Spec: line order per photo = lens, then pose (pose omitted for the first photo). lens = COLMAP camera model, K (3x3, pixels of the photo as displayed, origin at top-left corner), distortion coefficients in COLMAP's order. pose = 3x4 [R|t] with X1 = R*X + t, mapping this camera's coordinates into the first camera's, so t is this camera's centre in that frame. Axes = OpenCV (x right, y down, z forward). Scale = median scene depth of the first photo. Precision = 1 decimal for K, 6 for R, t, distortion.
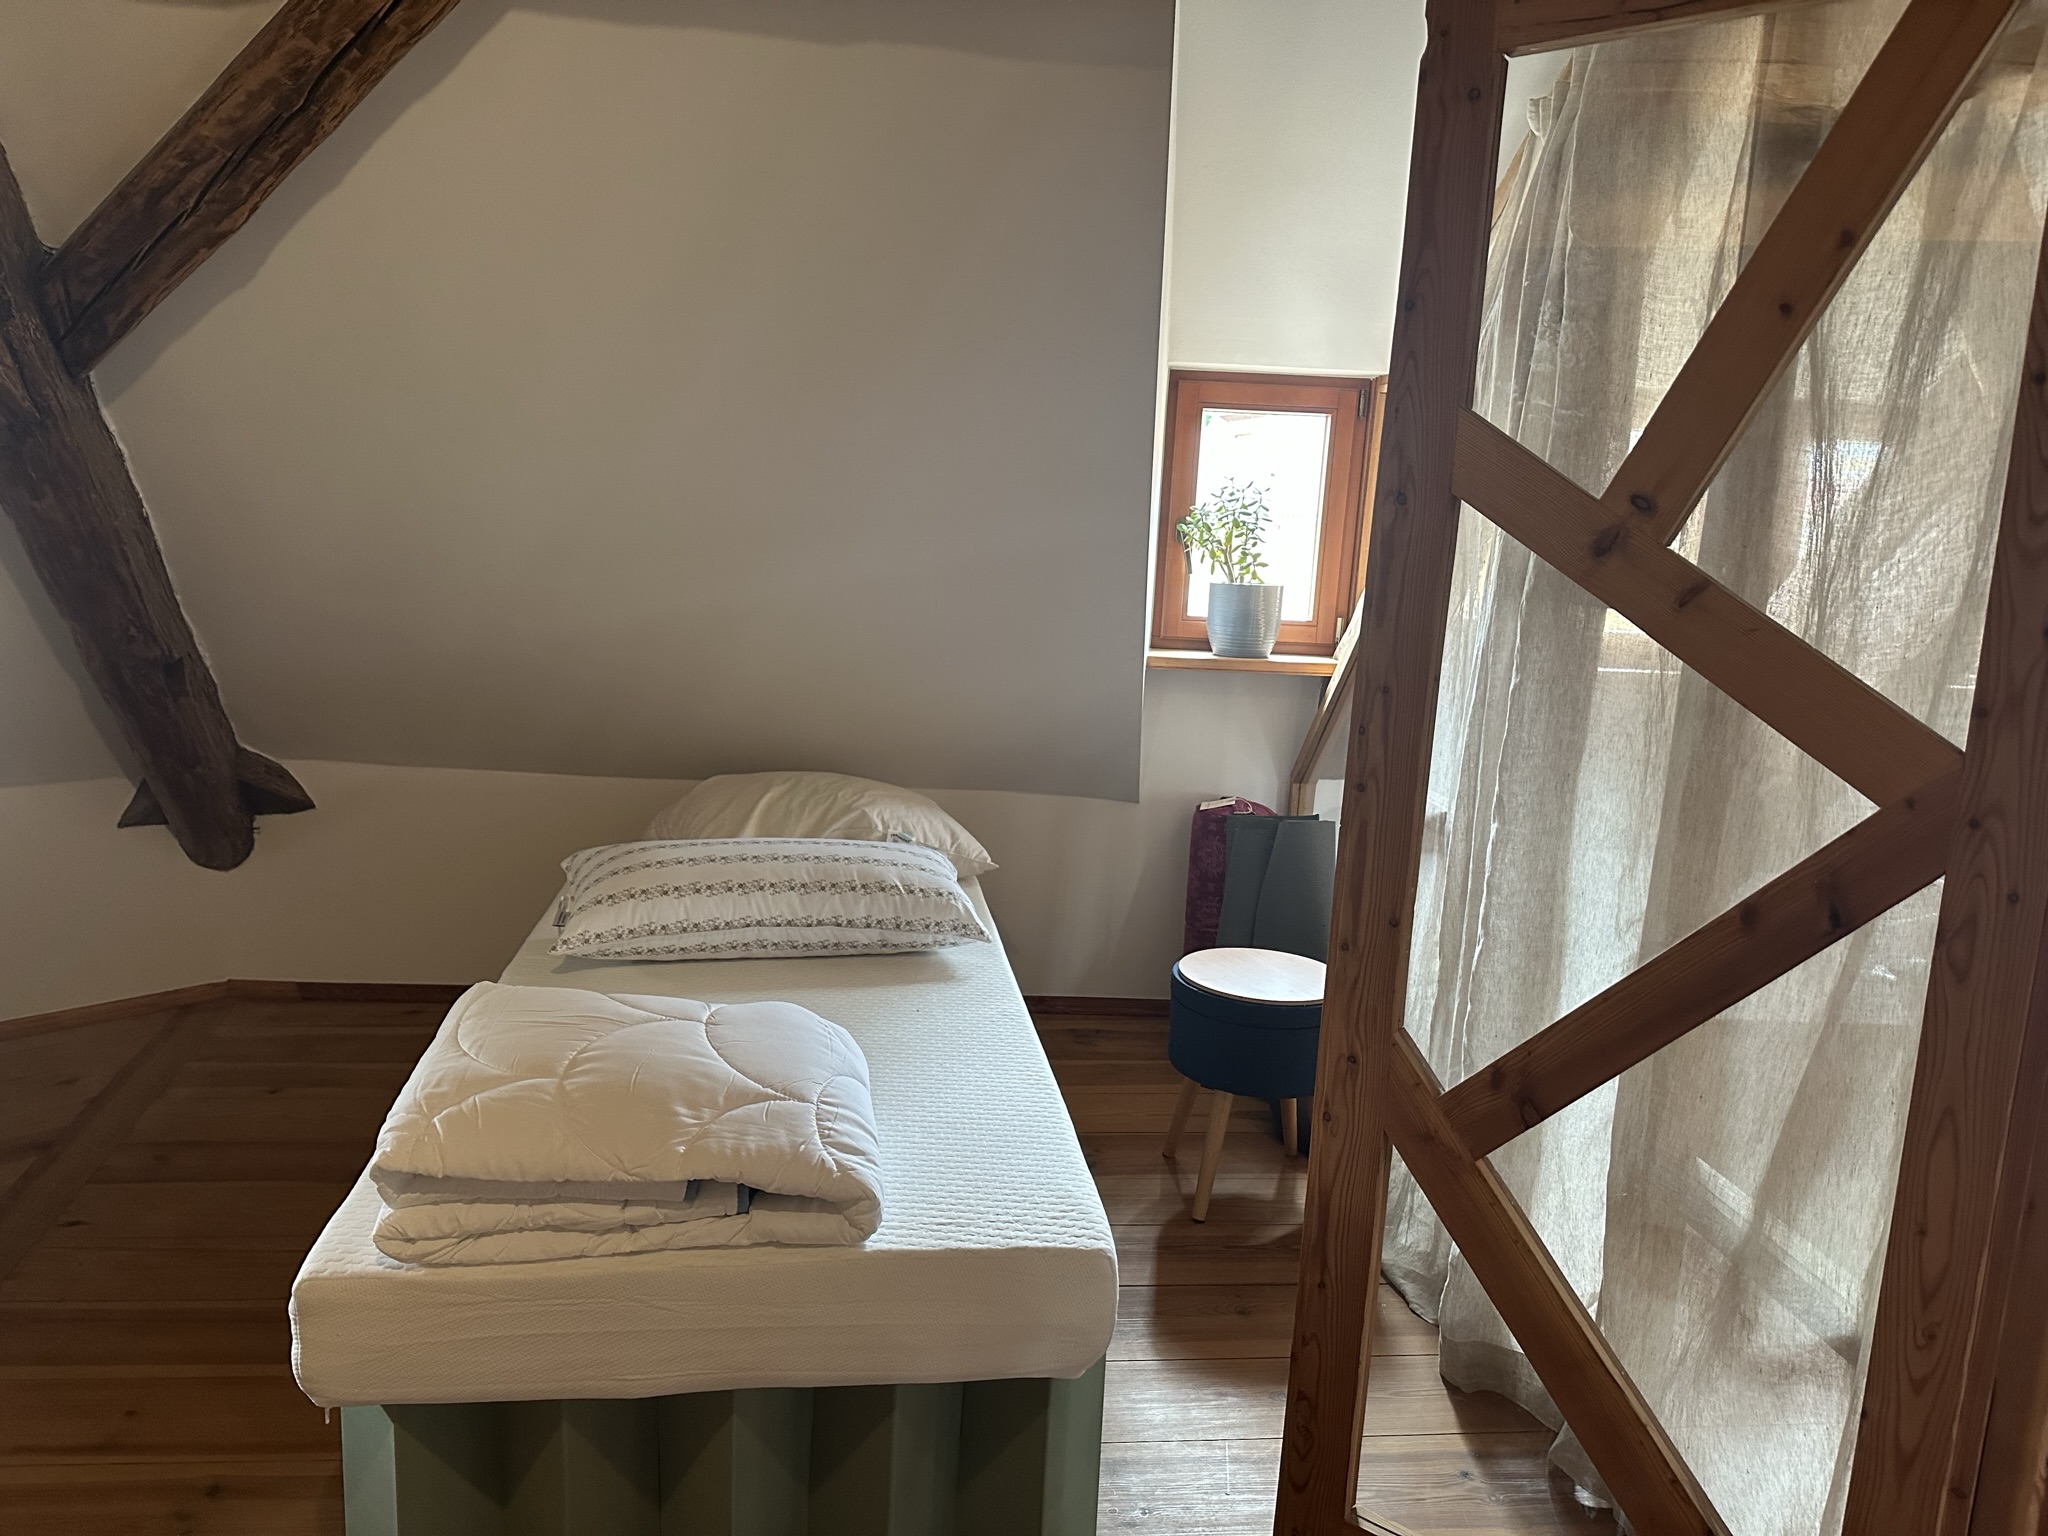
lens RADIAL K [[1426.5, 0, 1020.8], [0, 1426.5, 770.7], [0, 0, 1]] dist [0.054824, 0.000782]
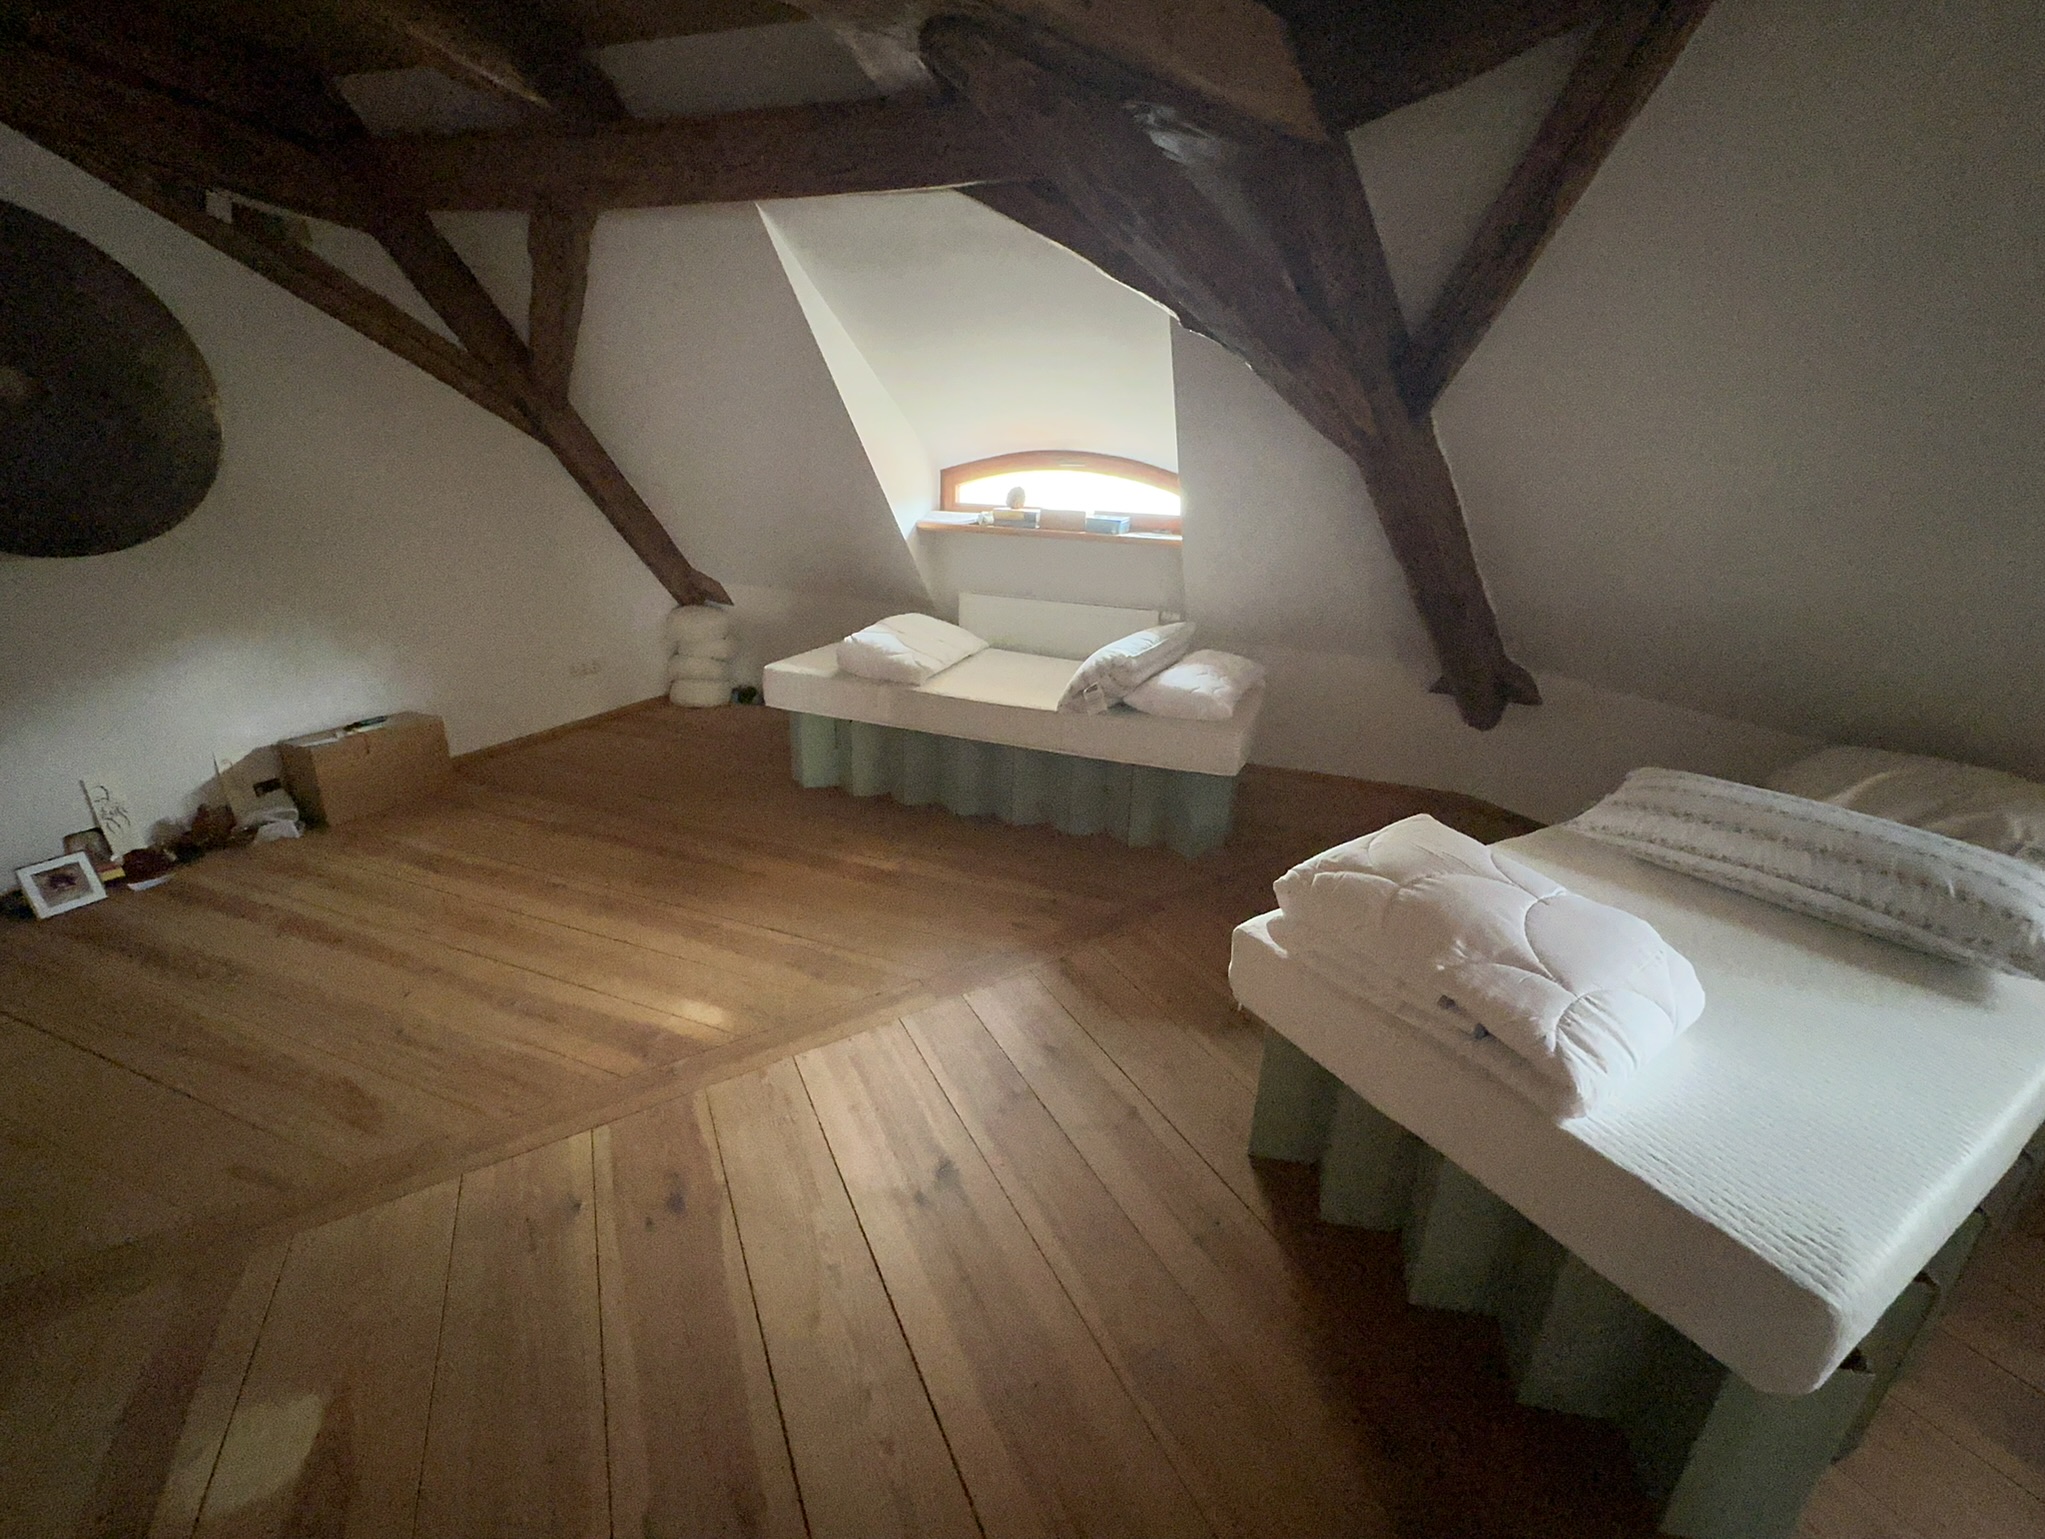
lens RADIAL K [[838.1, 0, 1020.2], [0, 838.1, 767.6], [0, 0, 1]] dist [-0.003780, -0.000200]
pose [[0.363716, 0.268646, -0.891930, 0.172027], [-0.174594, 0.960202, 0.218012, -0.010684], [0.915001, 0.076431, 0.396145, 0.207364]]
